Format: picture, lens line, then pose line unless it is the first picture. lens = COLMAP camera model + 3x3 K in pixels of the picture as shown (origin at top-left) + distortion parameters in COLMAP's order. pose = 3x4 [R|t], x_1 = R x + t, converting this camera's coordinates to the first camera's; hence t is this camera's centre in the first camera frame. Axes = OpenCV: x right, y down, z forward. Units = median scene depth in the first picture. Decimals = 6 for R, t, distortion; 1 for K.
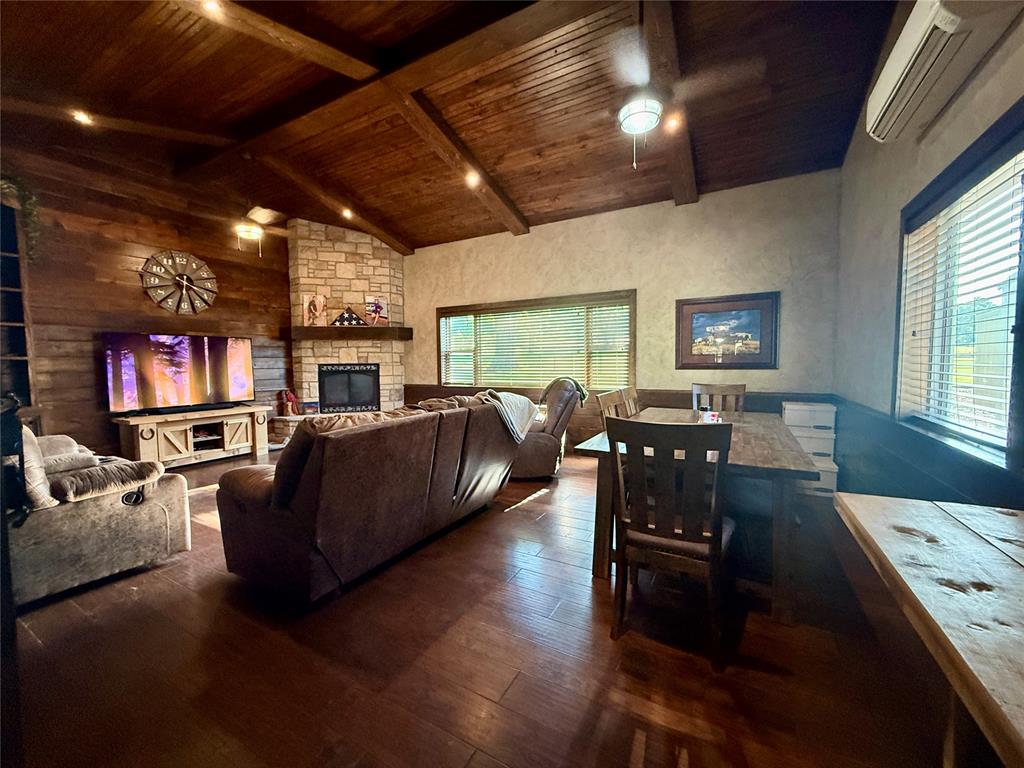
lens RADIAL K [[407.9, 0, 511.2], [0, 407.9, 383.1], [0, 0, 1]] dist [0.000739, 0.000042]
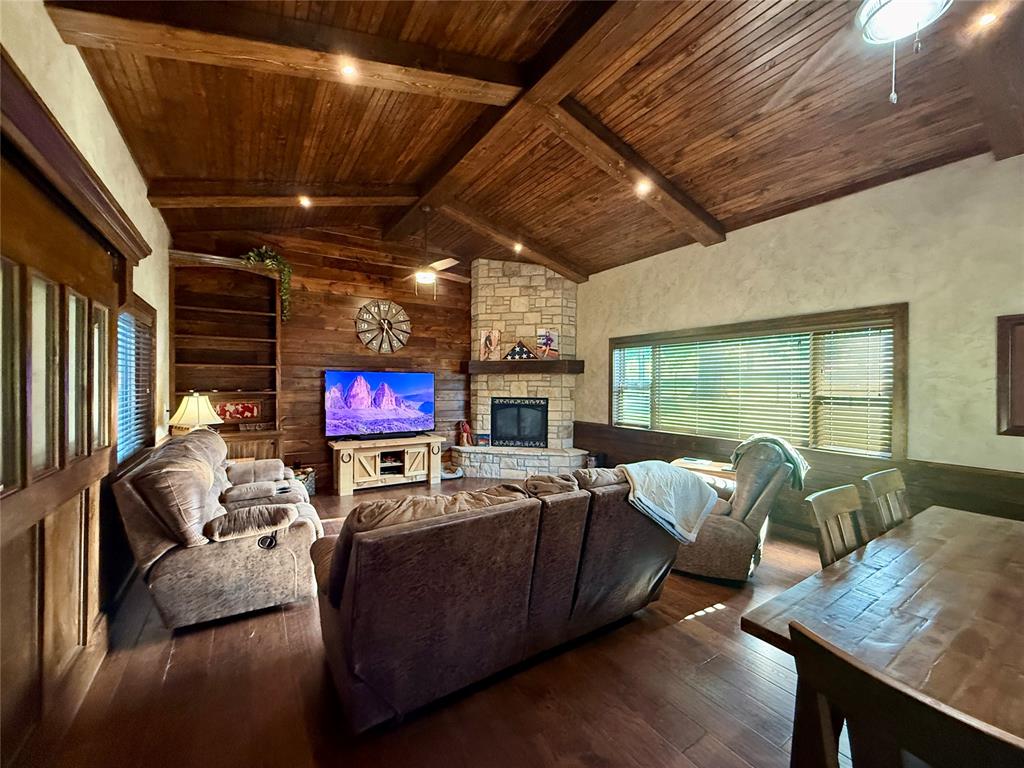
lens RADIAL K [[407.9, 0, 511.3], [0, 407.9, 383.1], [0, 0, 1]] dist [0.000739, 0.000042]
pose [[0.885548, 0.017620, -0.464213, 0.060993], [-0.041968, 0.998229, -0.042170, -0.056839], [0.462647, 0.056826, 0.884719, 0.167244]]
